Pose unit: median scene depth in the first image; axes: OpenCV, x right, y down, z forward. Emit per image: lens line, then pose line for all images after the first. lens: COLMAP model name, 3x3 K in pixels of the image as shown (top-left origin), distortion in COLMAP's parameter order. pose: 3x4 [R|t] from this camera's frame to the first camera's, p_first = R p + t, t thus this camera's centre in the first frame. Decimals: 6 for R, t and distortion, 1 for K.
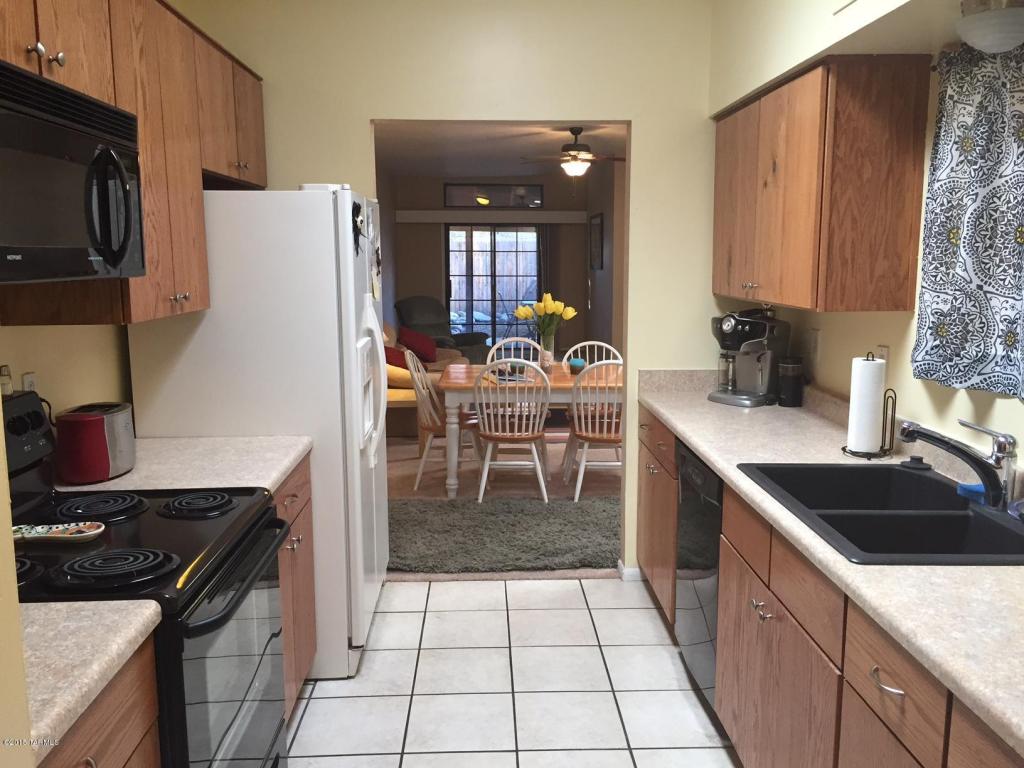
lens RADIAL K [[871.7, 0, 514.7], [0, 871.7, 382.2], [0, 0, 1]] dist [0.075634, -0.090744]
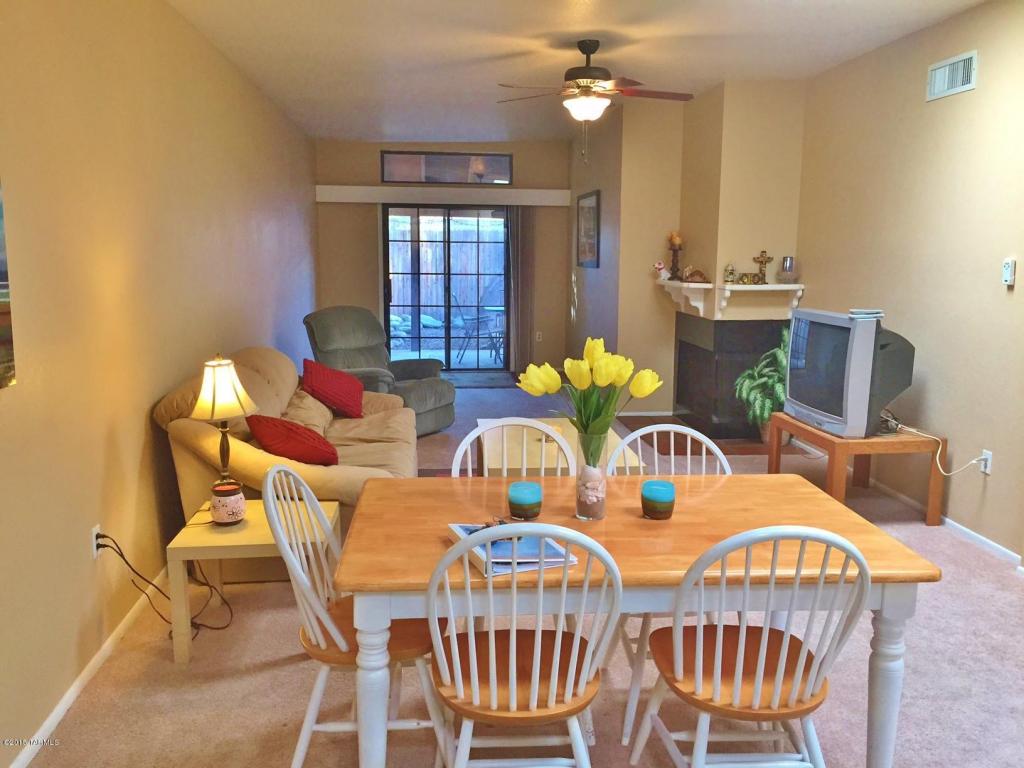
lens RADIAL K [[871.7, 0, 511.5], [0, 871.7, 379.1], [0, 0, 1]] dist [0.075634, -0.090744]
pose [[0.998339, -0.001410, 0.057599, -0.052153], [0.001060, 0.999981, 0.006101, -0.148552], [-0.057607, -0.006030, 0.998321, 1.003991]]
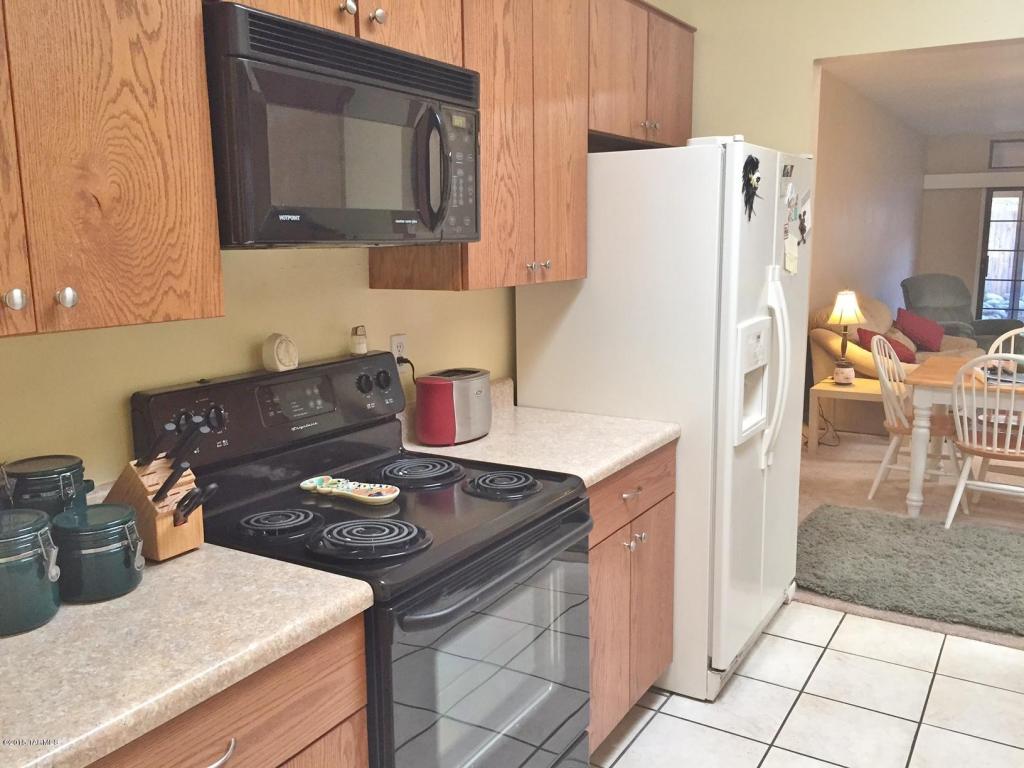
lens RADIAL K [[871.7, 0, 511.6], [0, 871.7, 381.2], [0, 0, 1]] dist [0.075634, -0.090744]
pose [[0.830211, 0.089646, -0.550193, 0.105807], [-0.075794, 0.995972, 0.047910, -0.011360], [0.552272, 0.001926, 0.833662, 0.153302]]
